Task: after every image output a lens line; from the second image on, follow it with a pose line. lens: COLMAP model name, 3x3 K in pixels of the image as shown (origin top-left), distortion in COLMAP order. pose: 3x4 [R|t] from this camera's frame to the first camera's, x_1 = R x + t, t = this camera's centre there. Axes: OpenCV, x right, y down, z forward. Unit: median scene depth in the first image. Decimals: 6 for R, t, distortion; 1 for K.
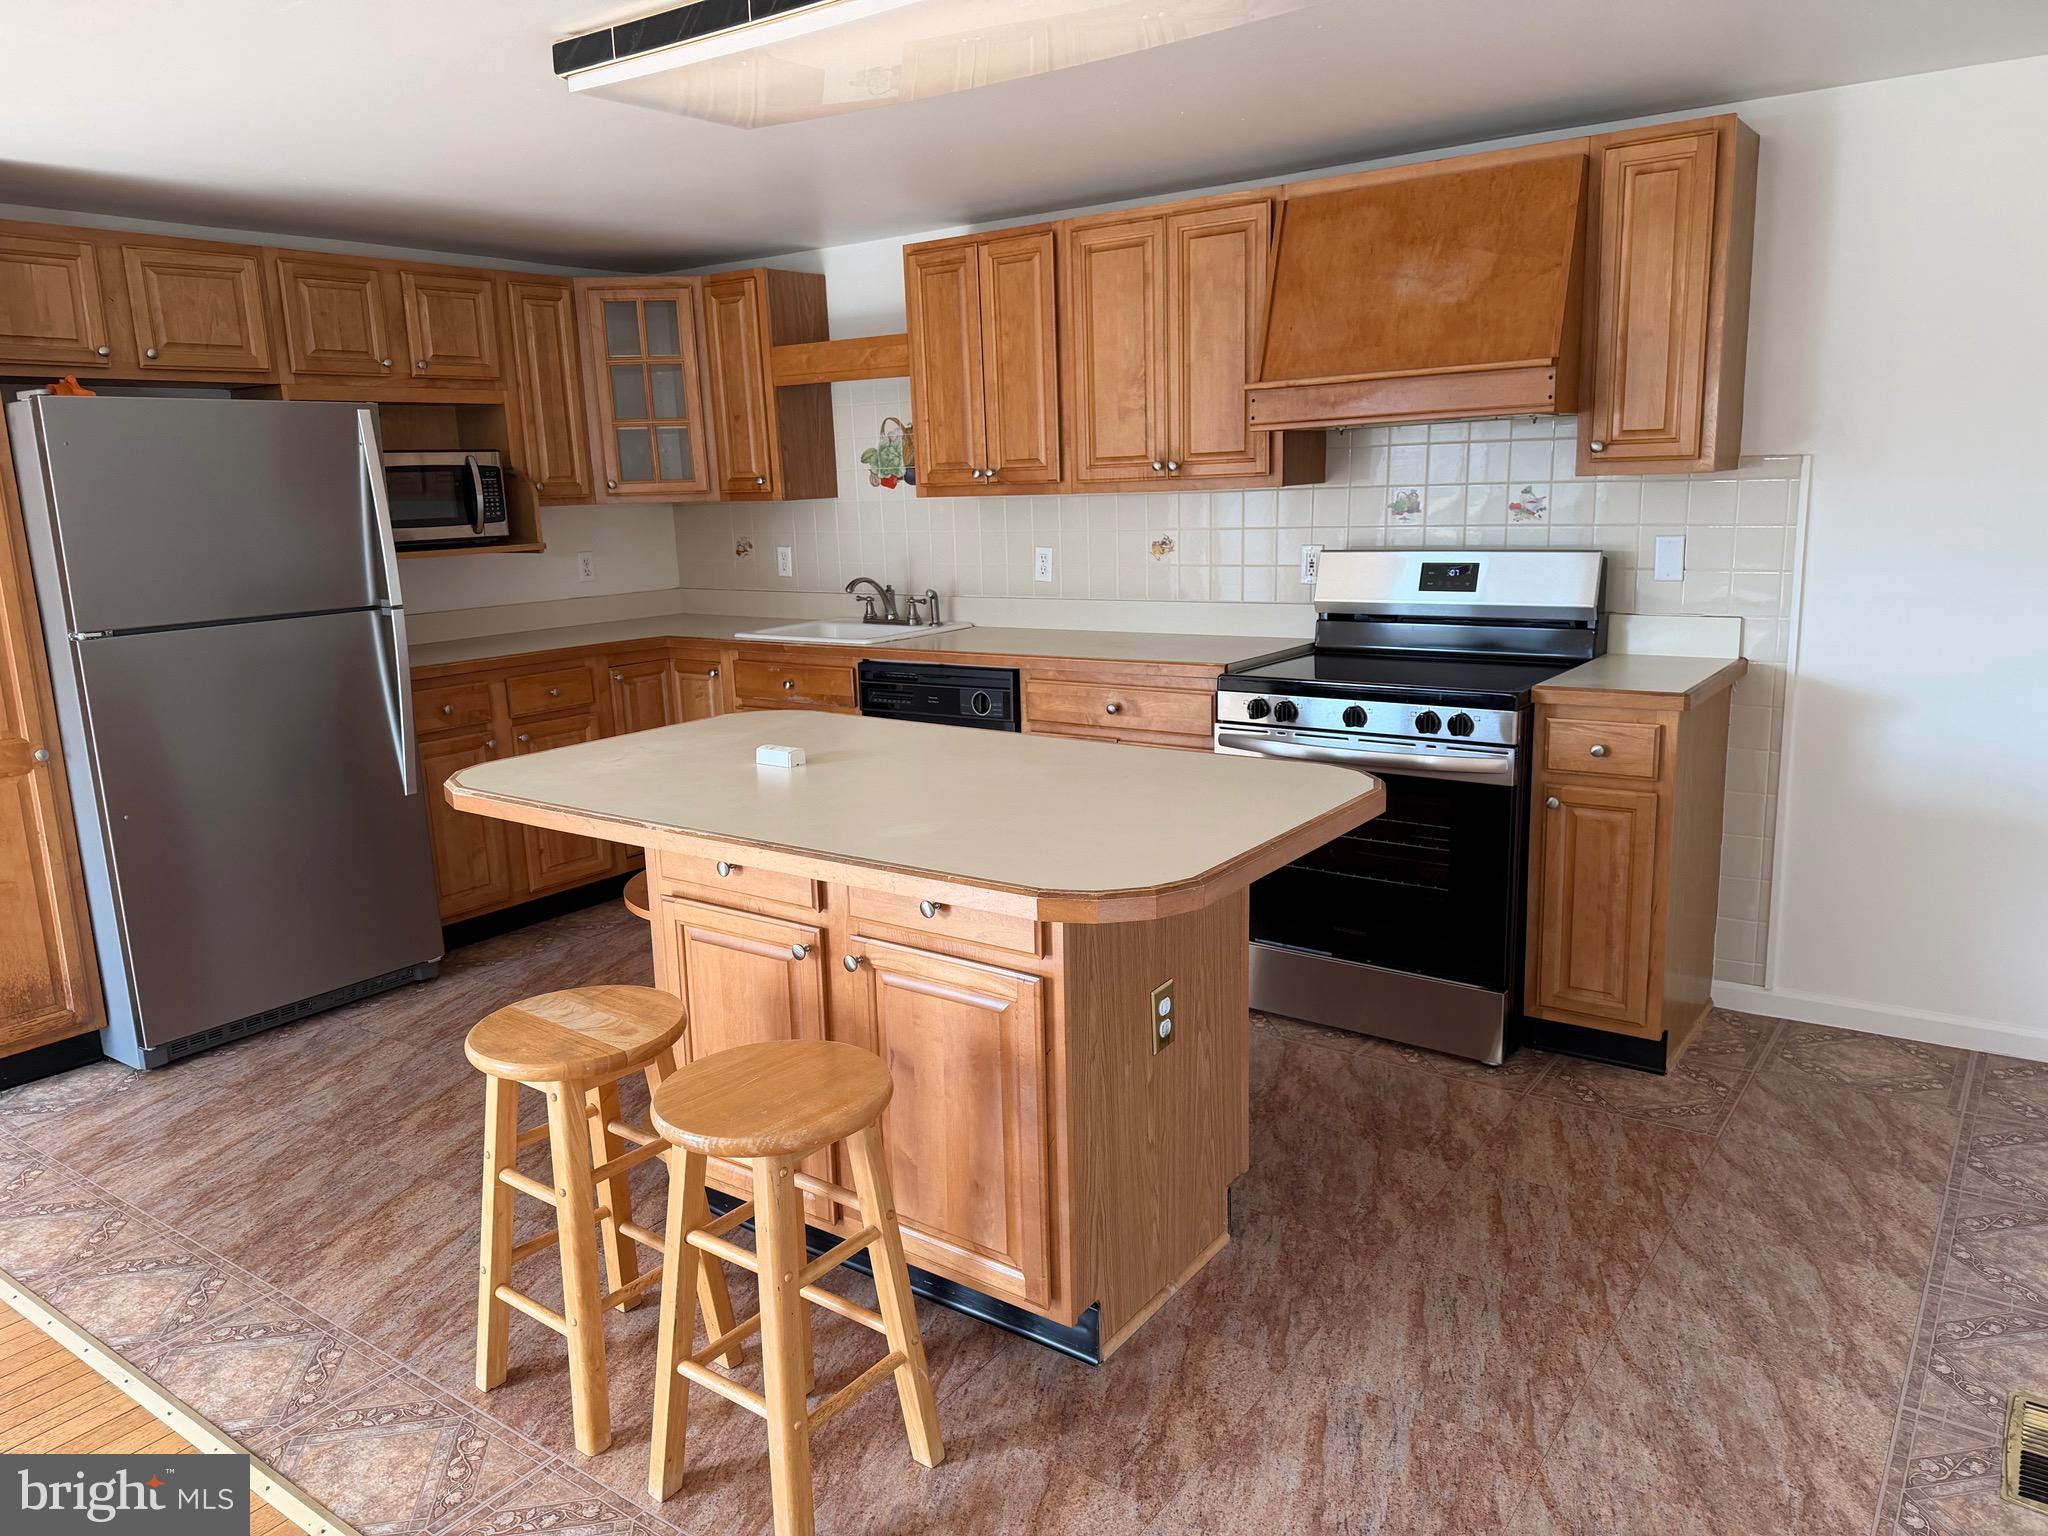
lens RADIAL K [[1448.3, 0, 1024.0], [0, 1448.3, 768.0], [0, 0, 1]] dist [0.190344, -0.352223]
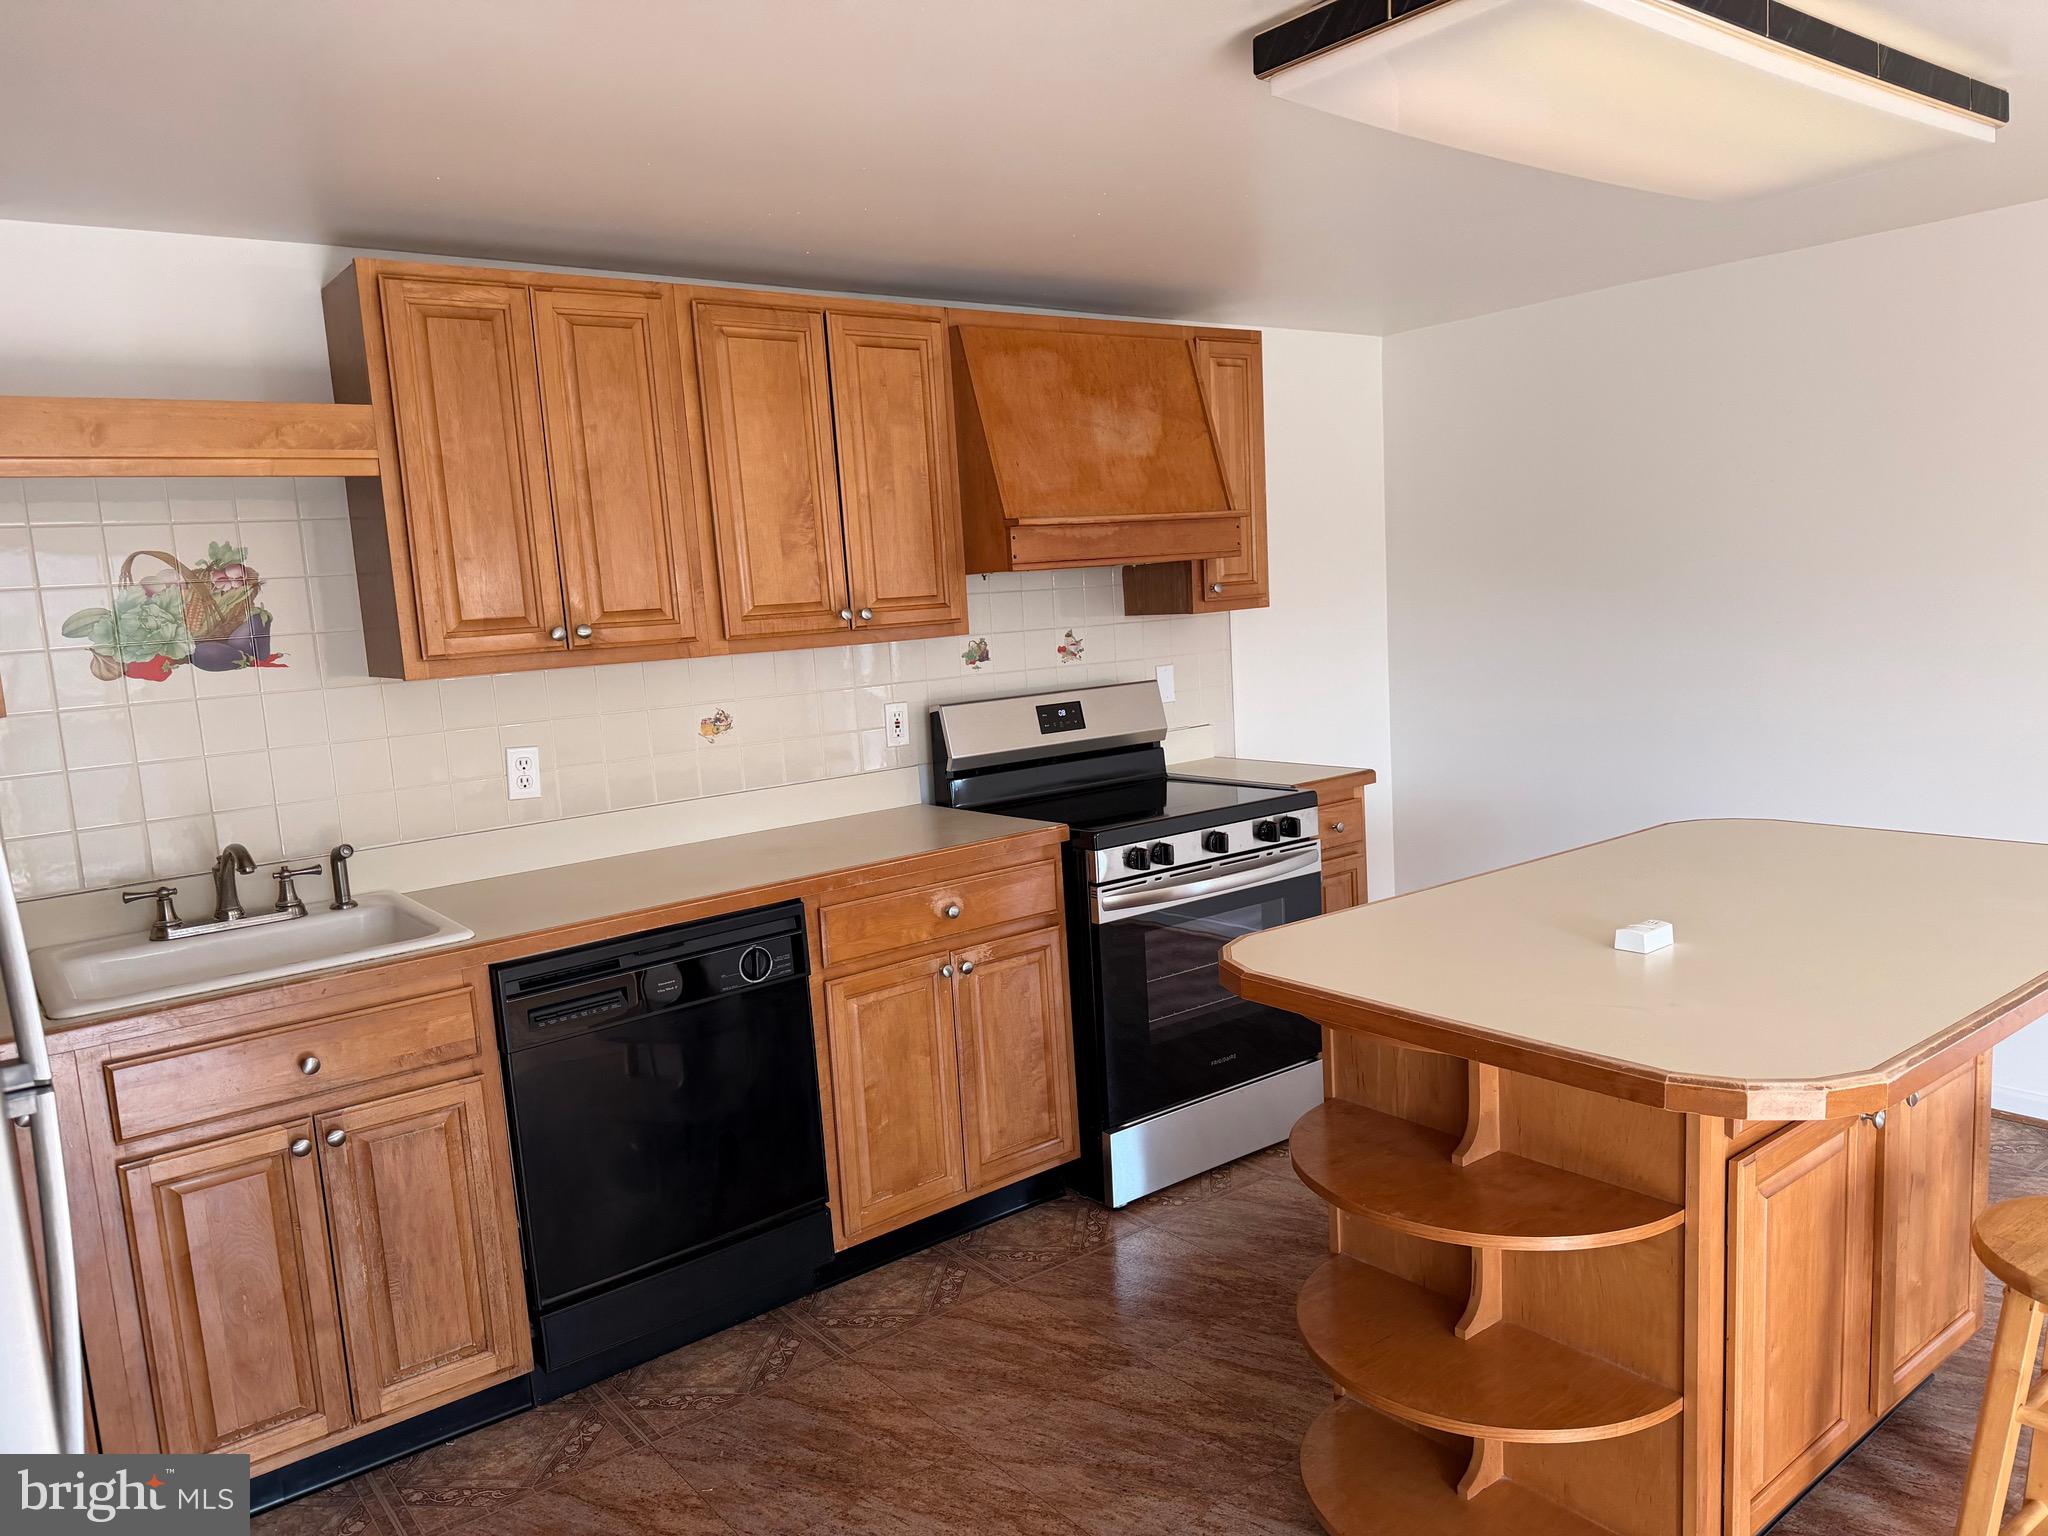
lens RADIAL K [[1448.3, 0, 1024.0], [0, 1448.3, 768.0], [0, 0, 1]] dist [0.190344, -0.352223]
pose [[0.269410, -0.104091, 0.957383, -0.666245], [0.242141, 0.969525, 0.037272, -0.134247], [-0.932087, 0.221780, 0.286405, 0.716091]]
